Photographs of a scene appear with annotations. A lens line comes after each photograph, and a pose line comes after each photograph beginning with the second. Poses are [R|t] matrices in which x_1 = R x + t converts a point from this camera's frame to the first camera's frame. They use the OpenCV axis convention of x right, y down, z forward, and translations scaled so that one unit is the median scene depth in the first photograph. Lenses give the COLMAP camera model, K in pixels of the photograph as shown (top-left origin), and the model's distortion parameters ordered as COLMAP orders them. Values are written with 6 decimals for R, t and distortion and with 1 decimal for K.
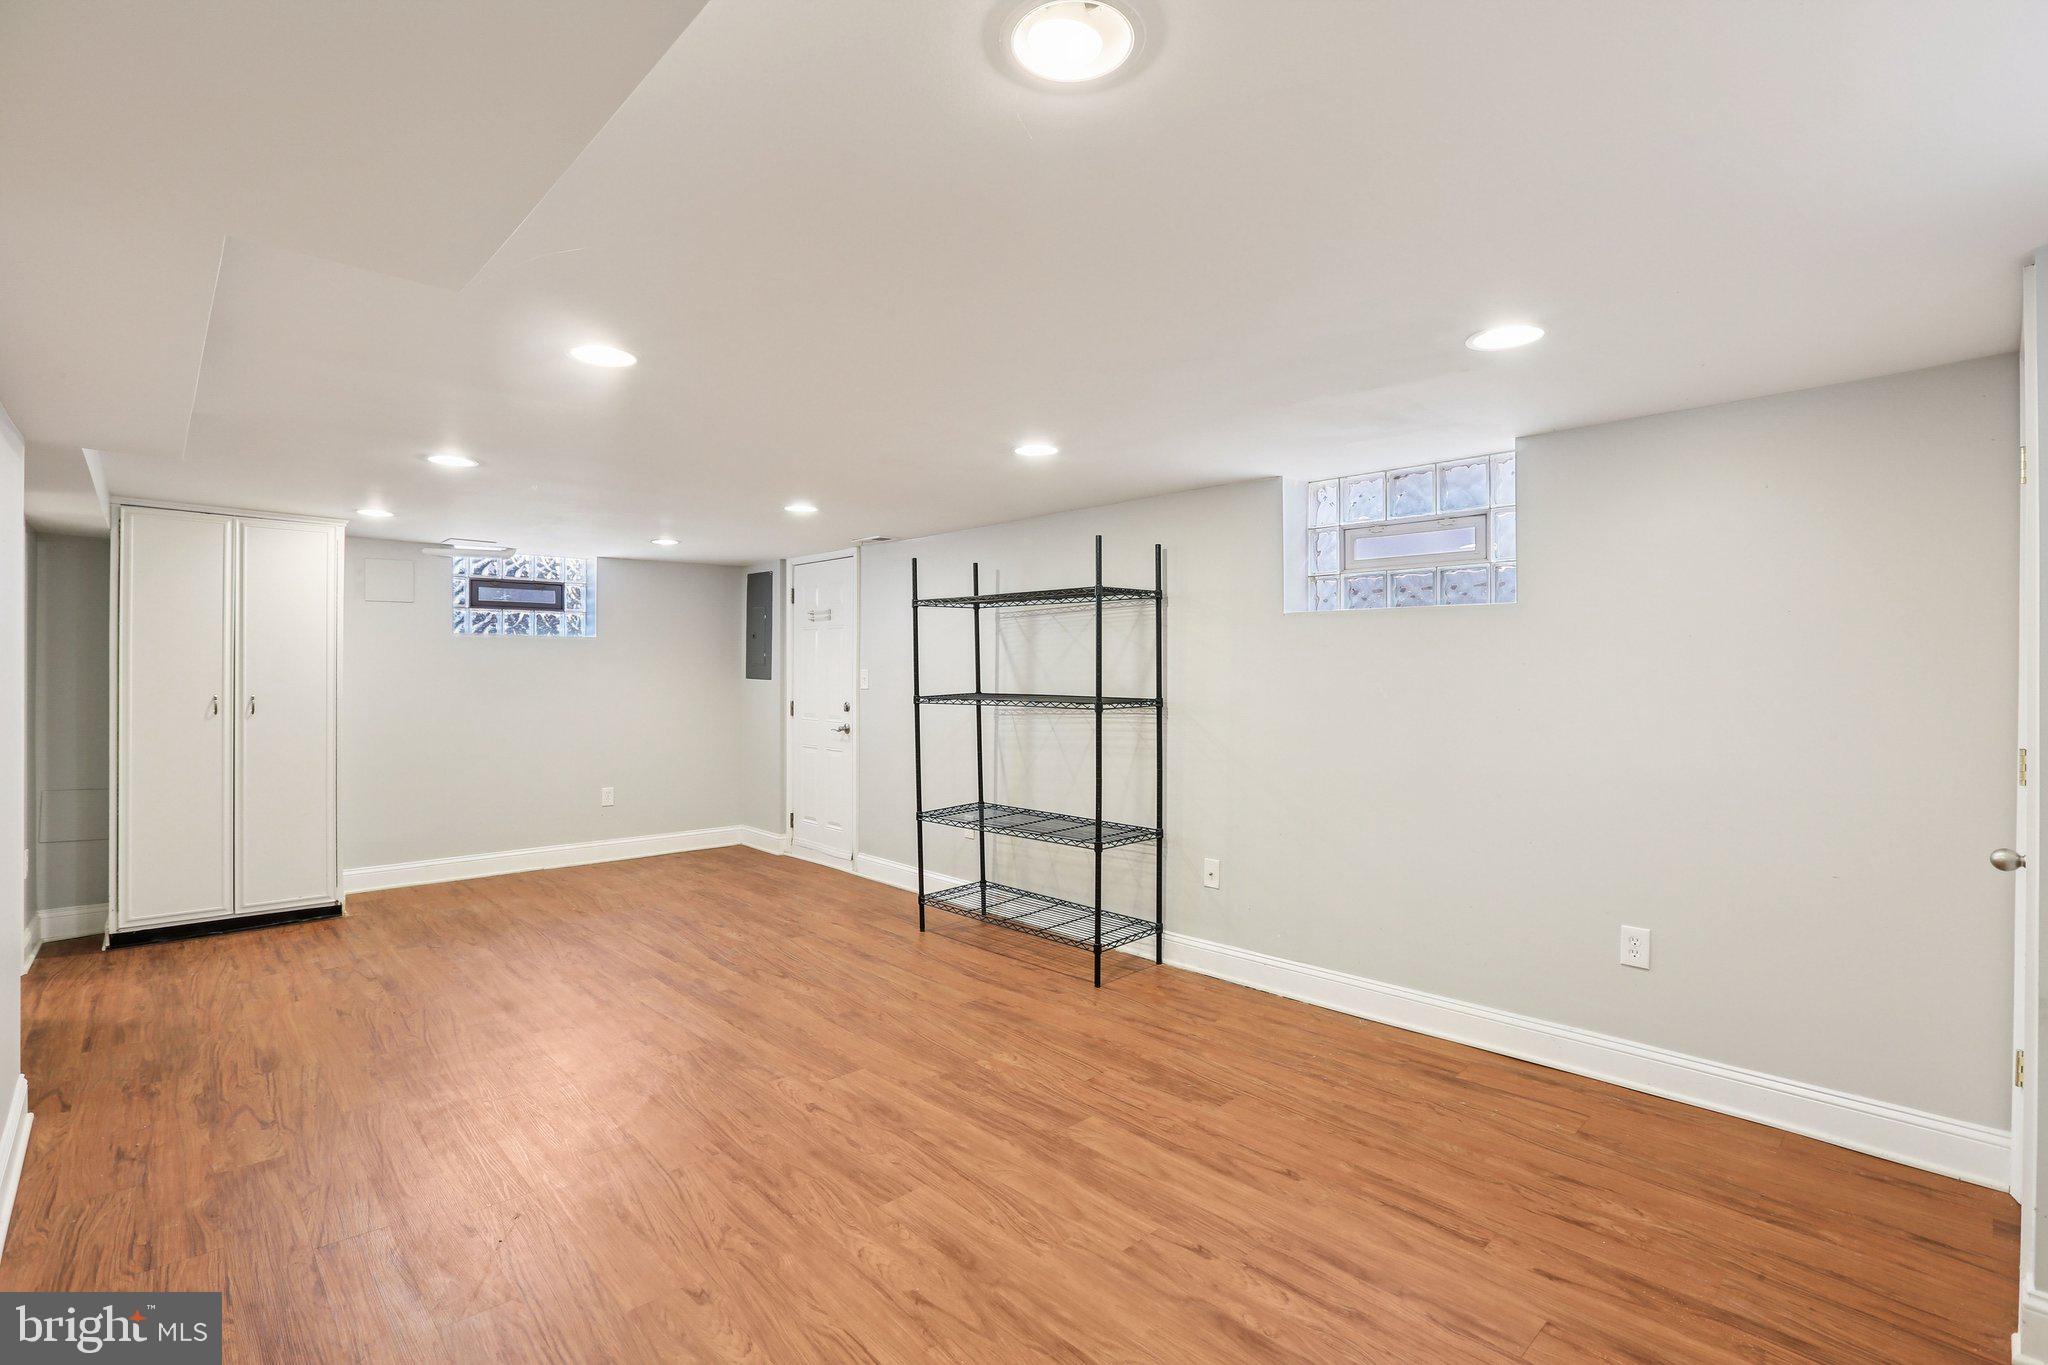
lens RADIAL K [[952.7, 0, 1012.5], [0, 952.7, 669.9], [0, 0, 1]] dist [-0.047011, 0.016953]
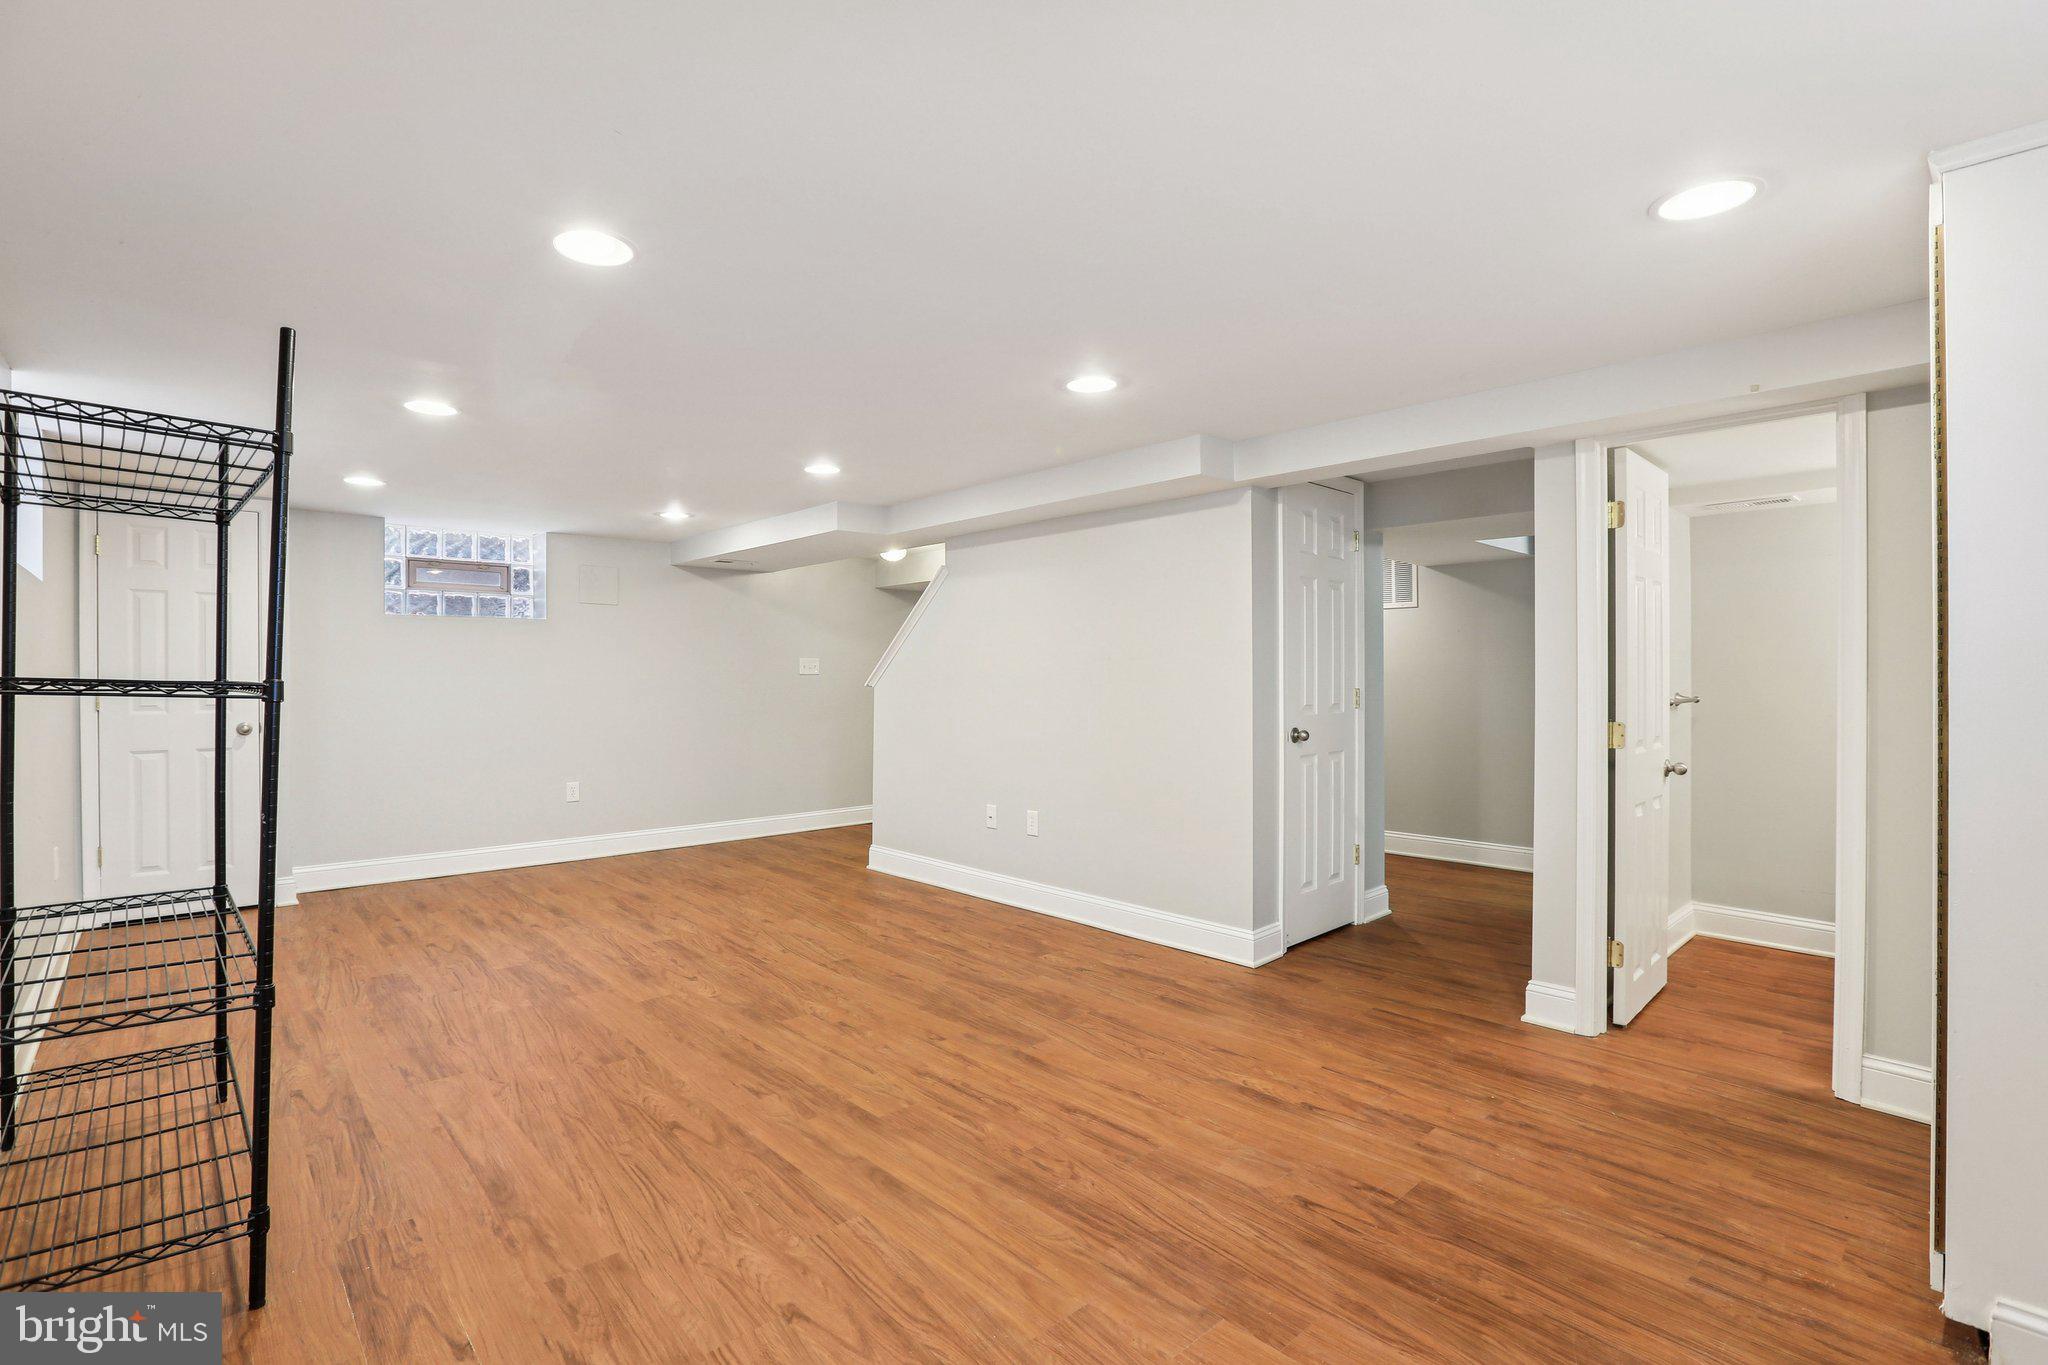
lens RADIAL K [[952.7, 0, 1036.9], [0, 952.7, 663.9], [0, 0, 1]] dist [-0.047011, 0.016953]
pose [[-0.999951, -0.001038, -0.009815, -0.591653], [-0.000869, 0.999851, -0.017217, 0.037451], [0.009831, -0.017207, -0.999804, 2.024651]]
